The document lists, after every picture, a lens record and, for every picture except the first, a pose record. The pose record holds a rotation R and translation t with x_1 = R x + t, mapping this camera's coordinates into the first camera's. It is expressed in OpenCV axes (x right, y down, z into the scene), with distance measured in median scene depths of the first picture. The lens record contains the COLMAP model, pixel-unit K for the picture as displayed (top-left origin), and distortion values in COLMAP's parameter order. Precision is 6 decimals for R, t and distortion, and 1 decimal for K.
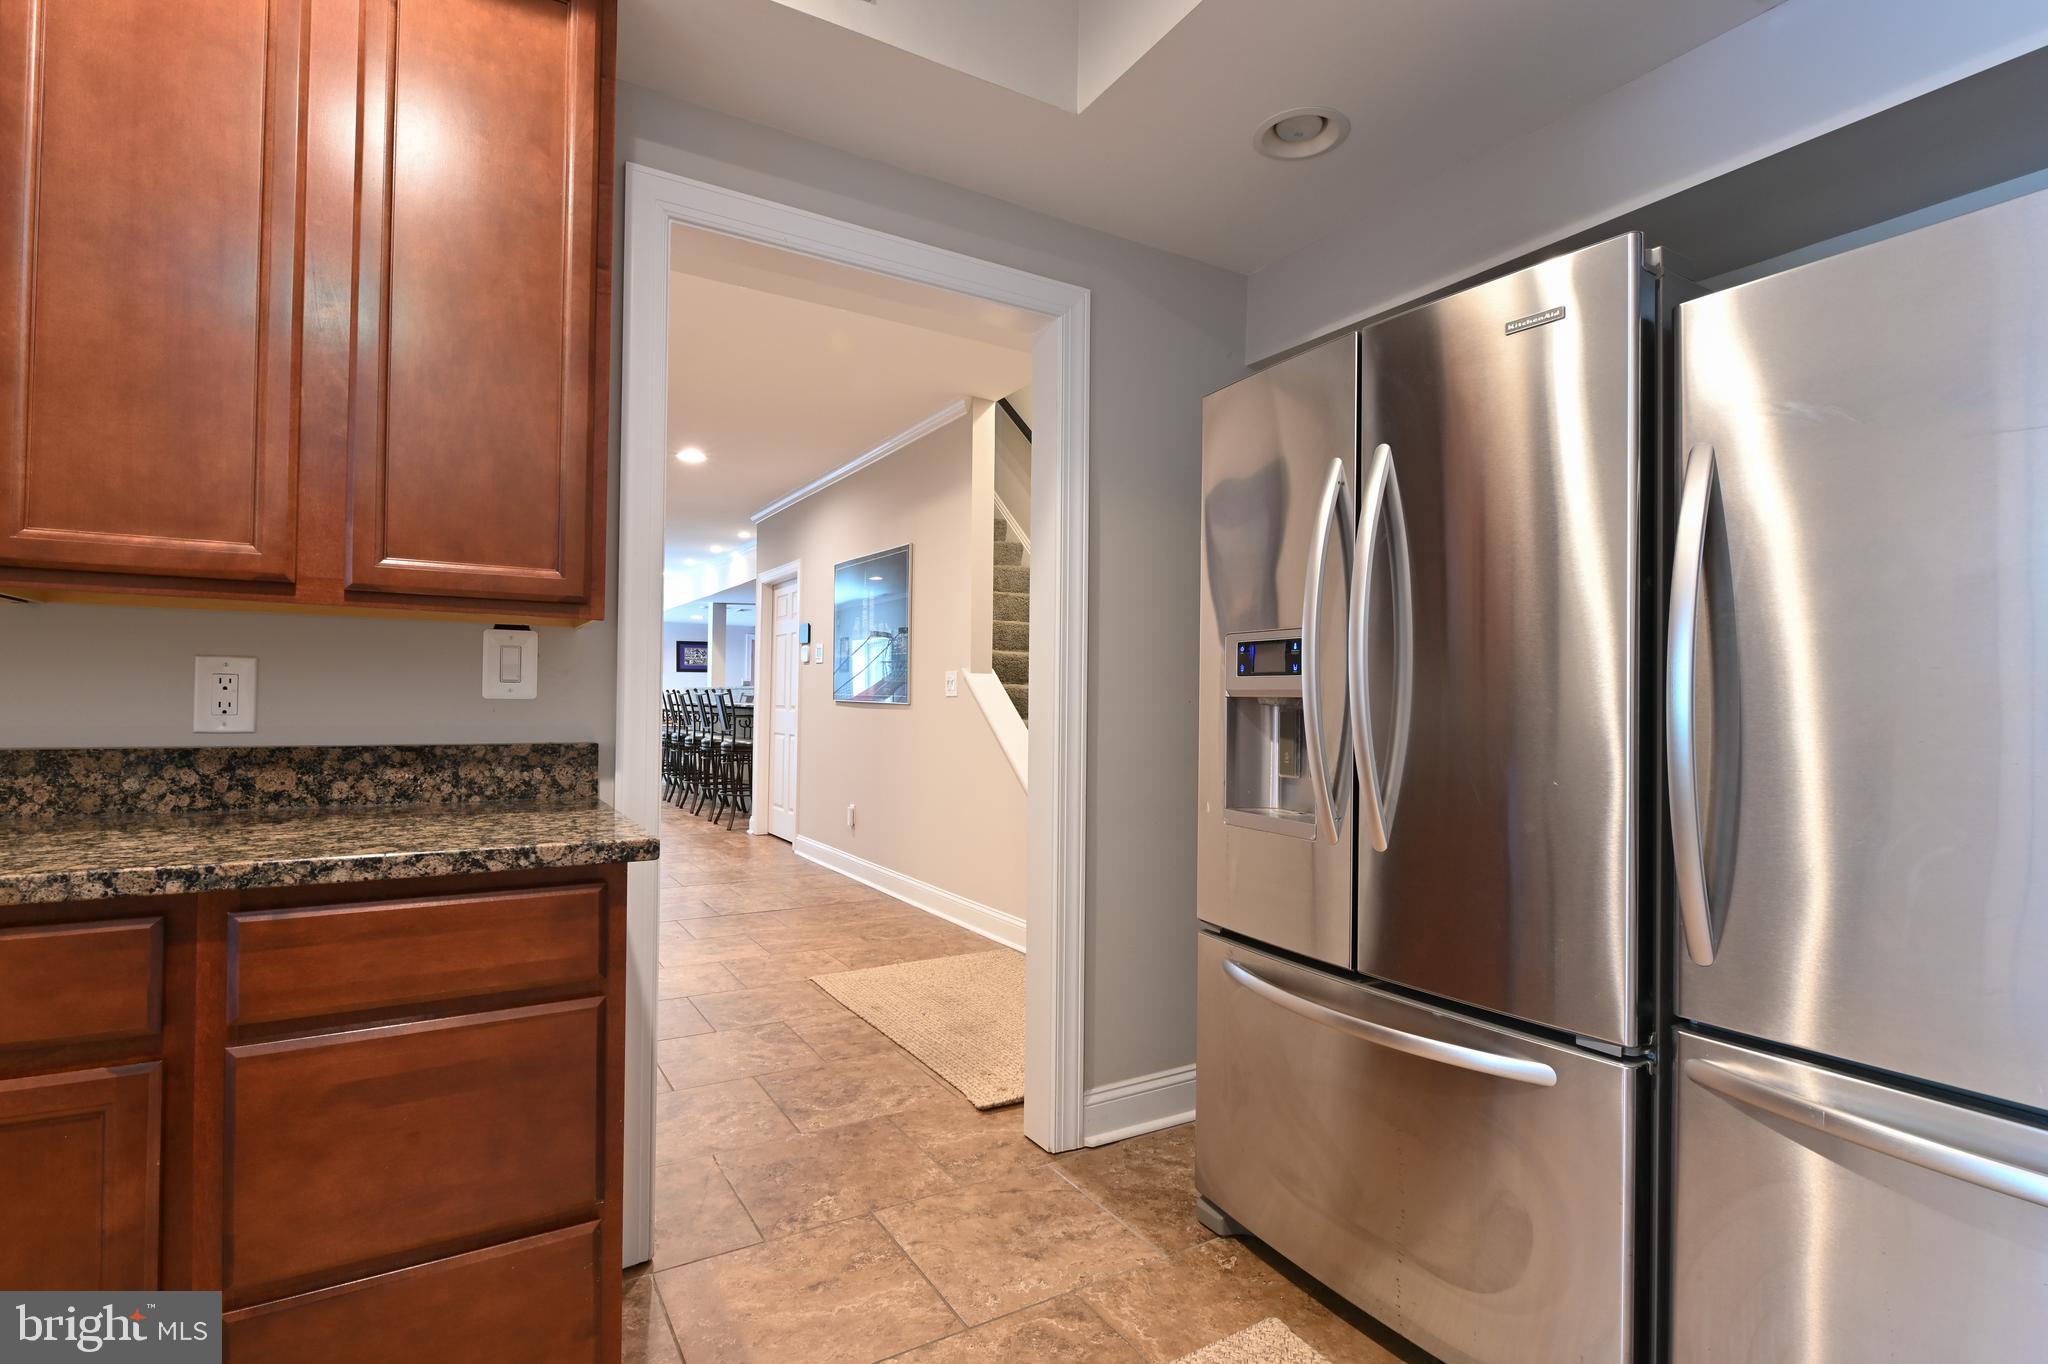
lens RADIAL K [[978.5, 0, 1033.8], [0, 978.5, 670.3], [0, 0, 1]] dist [-0.027208, -0.000477]
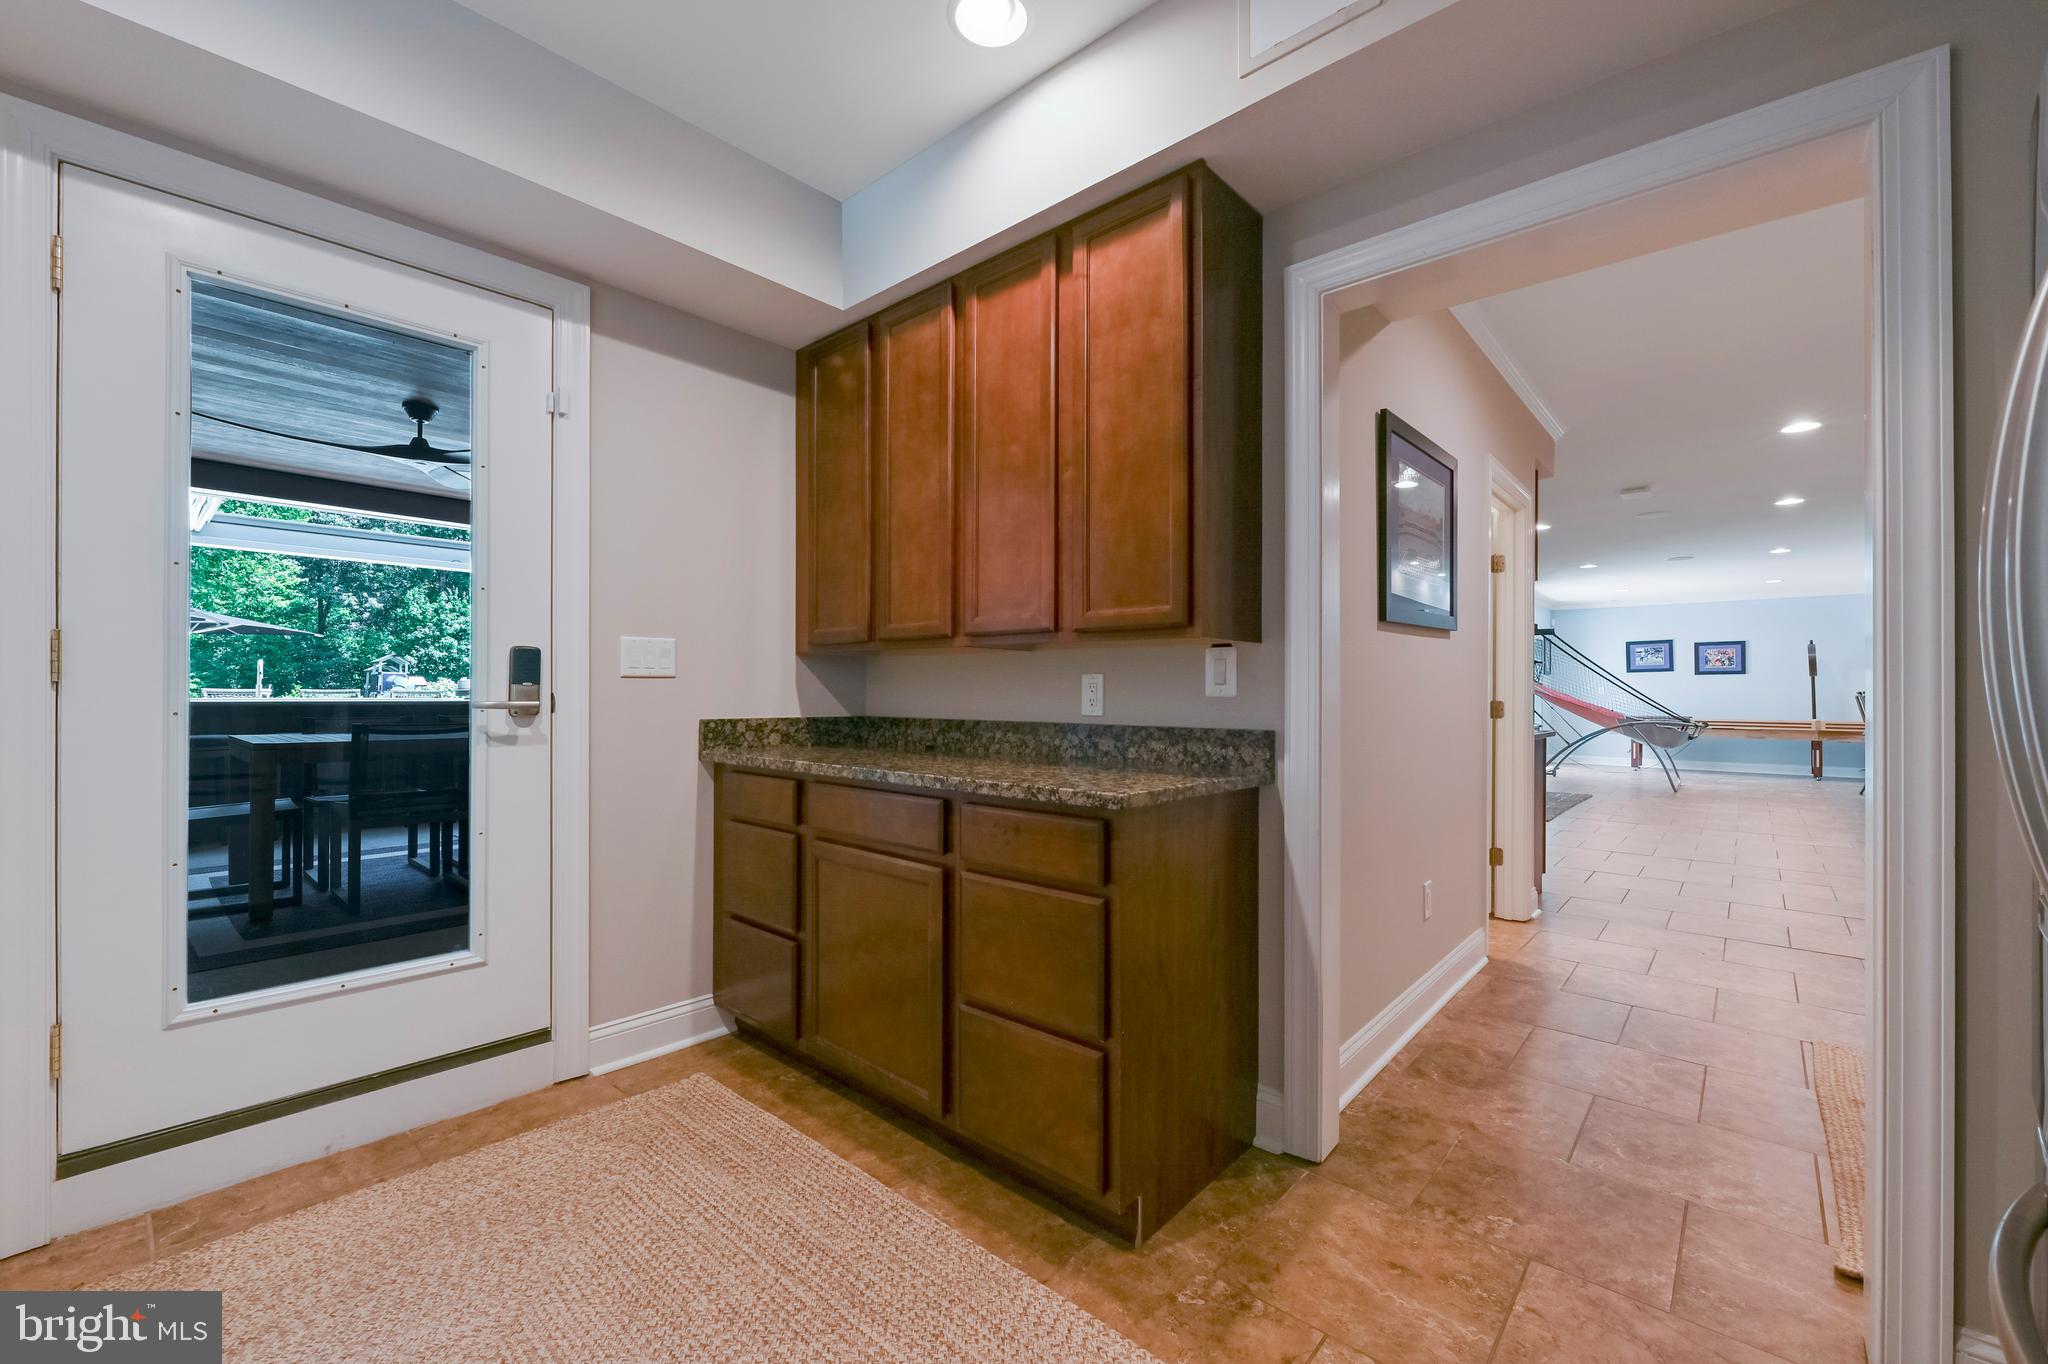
lens RADIAL K [[815.4, 0, 1016.0], [0, 815.4, 685.6], [0, 0, 1]] dist [-0.011371, 0.000359]
pose [[0.289210, -0.017331, -0.957109, 0.208114], [0.026123, 0.999607, -0.010207, 0.007644], [0.956909, -0.022050, 0.289549, 0.160067]]
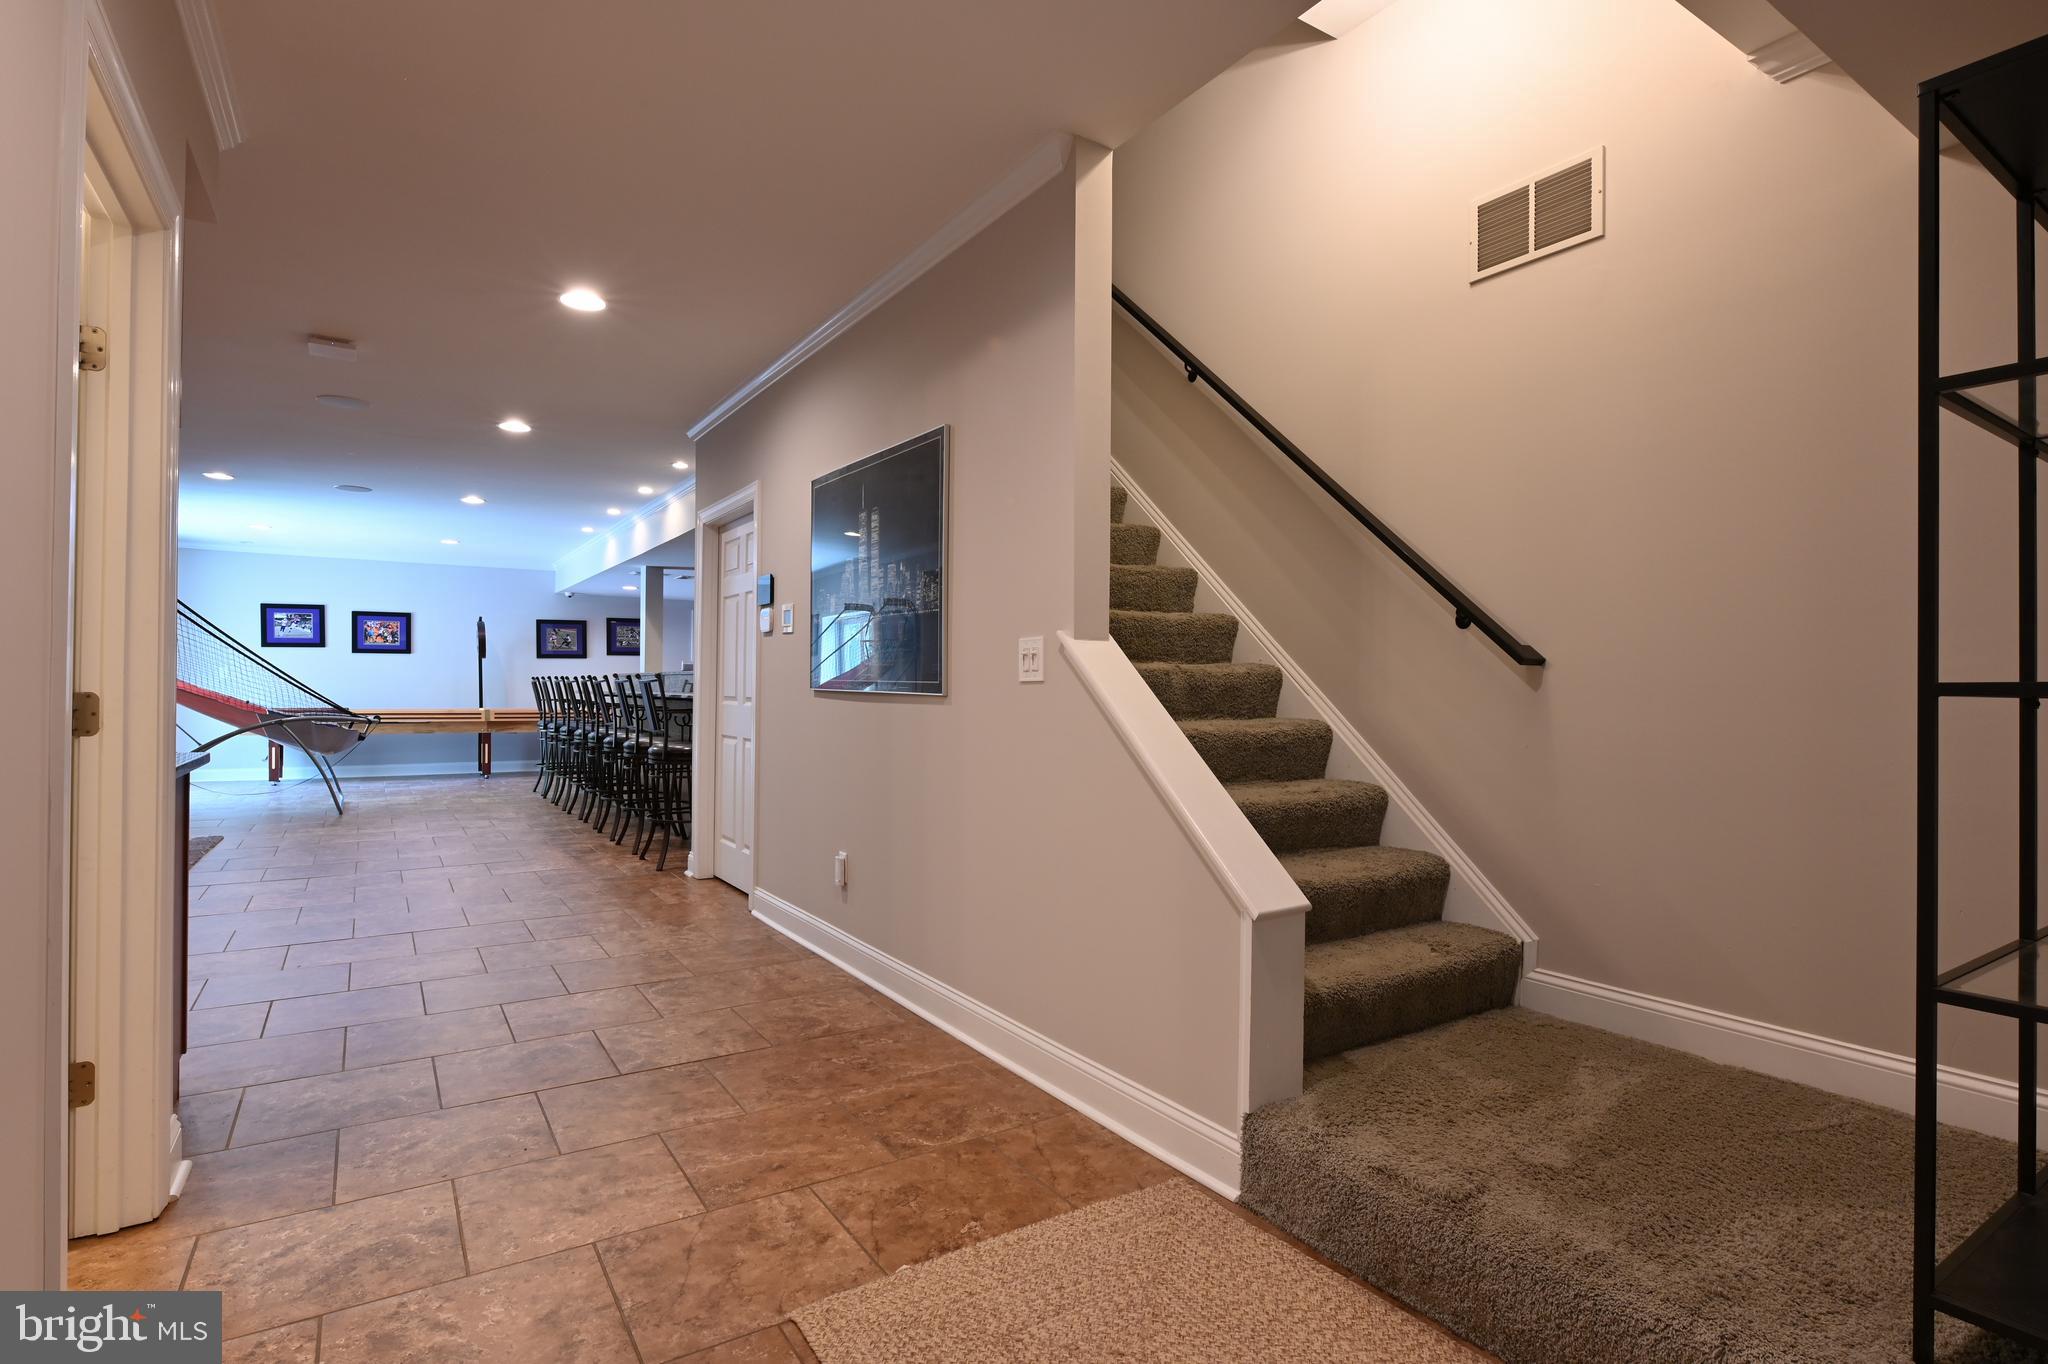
lens RADIAL K [[1031.8, 0, 1026.5], [0, 1031.8, 689.1], [0, 0, 1]] dist [0.005899, -0.001147]
pose [[0.999748, 0.001426, 0.022386, -0.123365], [-0.002096, 0.999549, 0.029946, 0.015176], [-0.022333, -0.029986, 0.999301, 0.496110]]
